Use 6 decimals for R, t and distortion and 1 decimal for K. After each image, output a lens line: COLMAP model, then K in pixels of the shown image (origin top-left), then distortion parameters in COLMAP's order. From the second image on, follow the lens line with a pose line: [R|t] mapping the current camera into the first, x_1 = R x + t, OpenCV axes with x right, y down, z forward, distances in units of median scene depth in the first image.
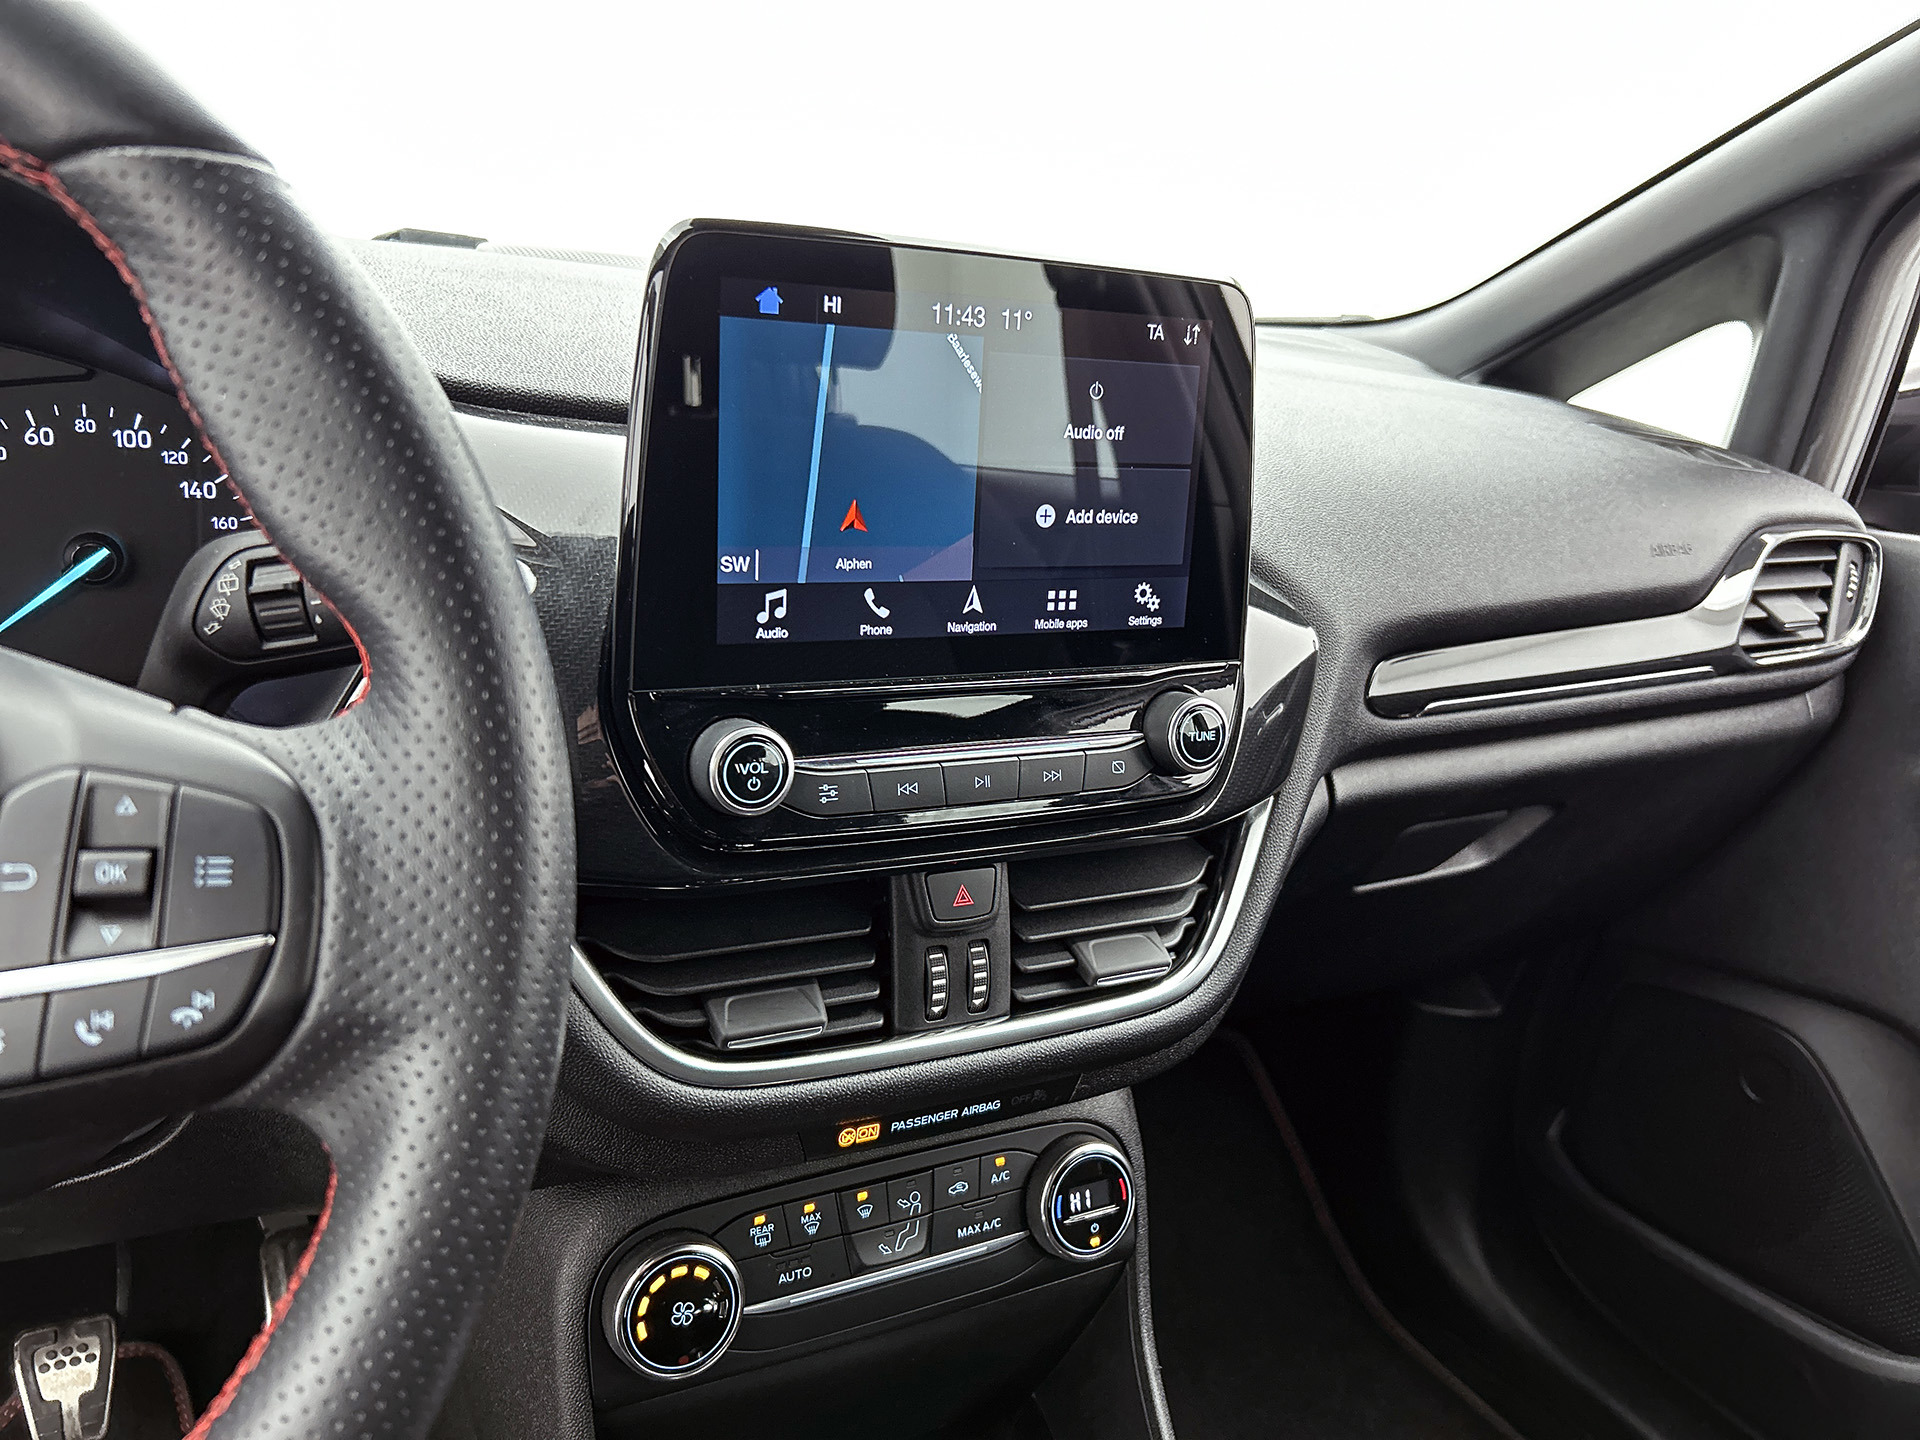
lens RADIAL K [[1486.1, 0, 982.6], [0, 1486.1, 708.7], [0, 0, 1]] dist [0.067857, -0.099710]
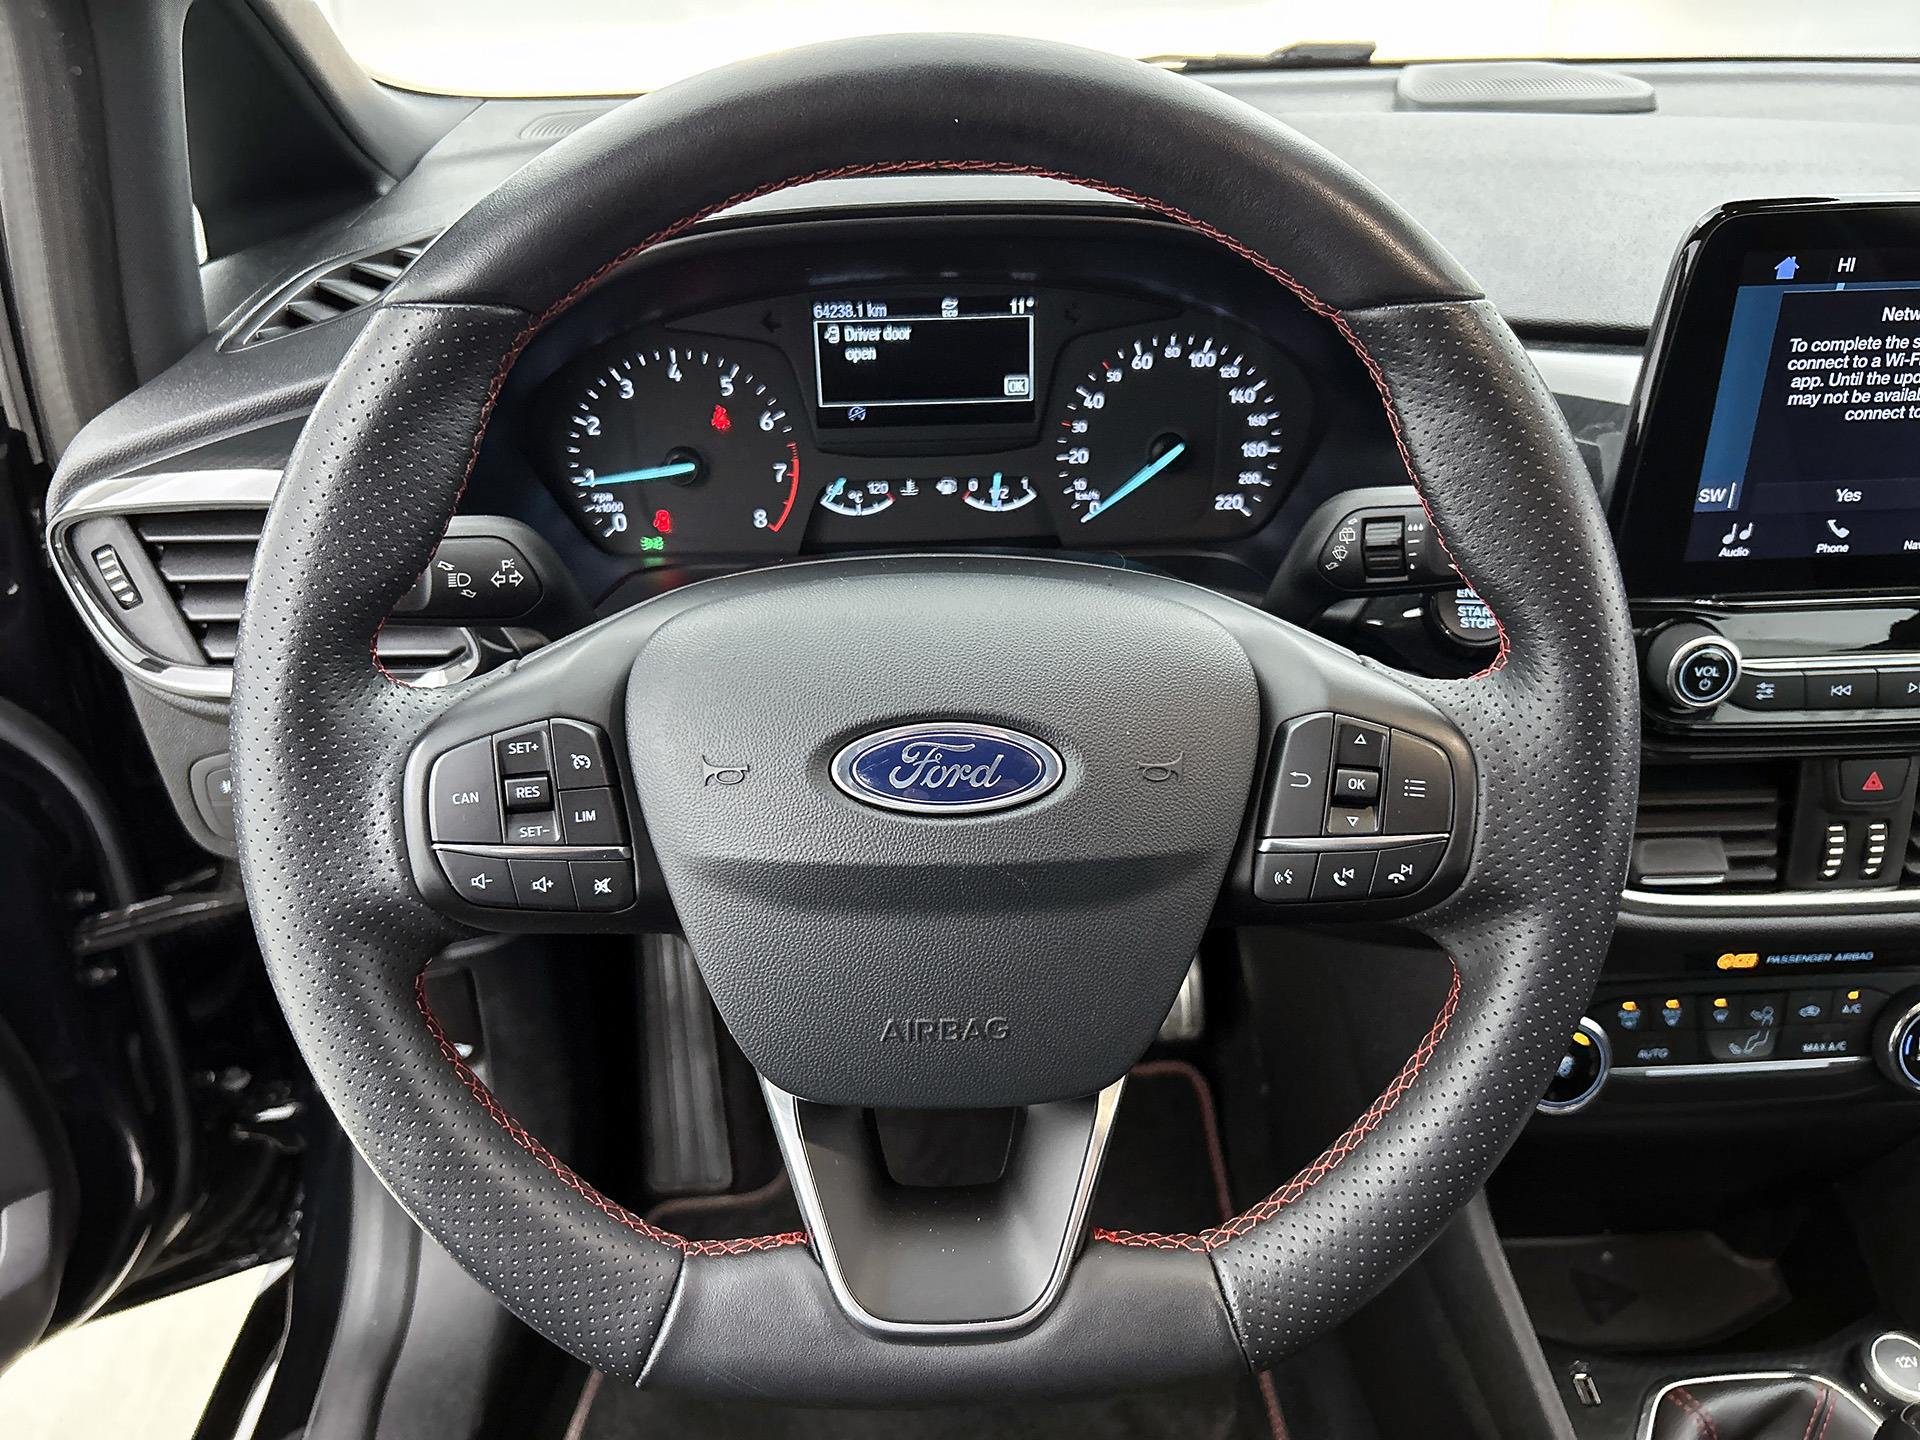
lens RADIAL K [[1489.2, 0, 960.0], [0, 1489.2, 720.0], [0, 0, 1]] dist [0.046770, -0.057619]
pose [[0.891092, 0.125361, -0.436165, -0.137005], [-0.027590, 0.974277, 0.223656, -0.151104], [0.452984, -0.187265, 0.871629, -0.282064]]
